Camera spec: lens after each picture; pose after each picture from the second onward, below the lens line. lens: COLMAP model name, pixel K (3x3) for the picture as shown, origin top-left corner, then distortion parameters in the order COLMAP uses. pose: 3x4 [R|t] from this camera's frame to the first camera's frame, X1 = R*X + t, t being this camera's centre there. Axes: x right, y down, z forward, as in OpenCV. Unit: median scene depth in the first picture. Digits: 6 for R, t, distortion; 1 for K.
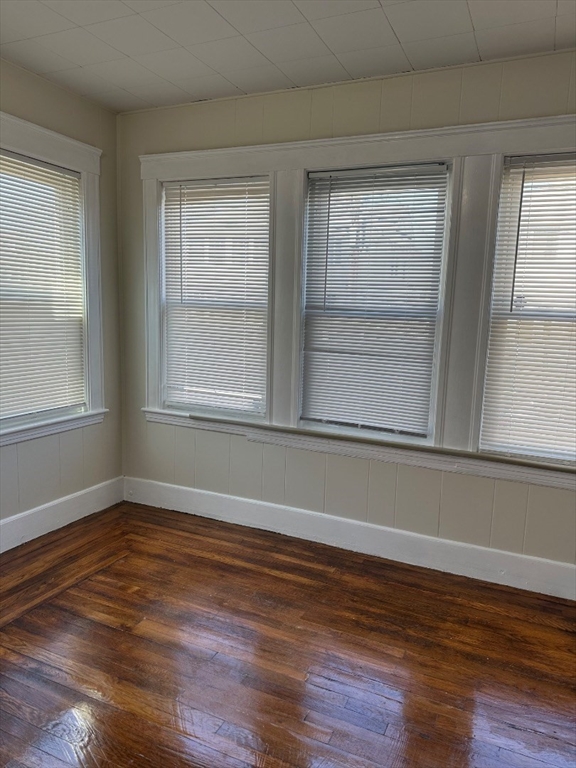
lens RADIAL K [[544.0, 0, 288.0], [0, 544.0, 384.0], [0, 0, 1]] dist [-0.000345, -0.025800]
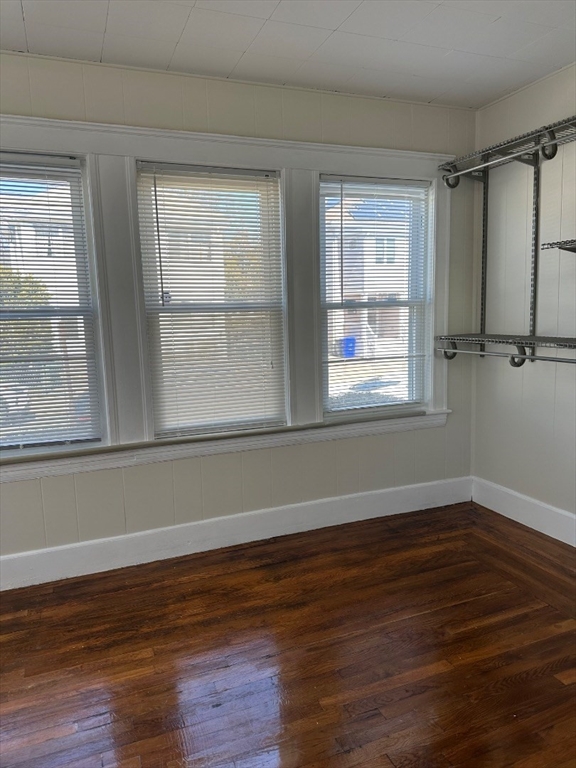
lens RADIAL K [[545.6, 0, 286.9], [0, 545.6, 380.4], [0, 0, 1]] dist [0.005989, -0.031661]
pose [[0.674980, -0.150535, 0.722317, -0.236368], [0.150790, 0.986448, 0.064674, -0.020170], [-0.722264, 0.065264, 0.688531, 0.084746]]
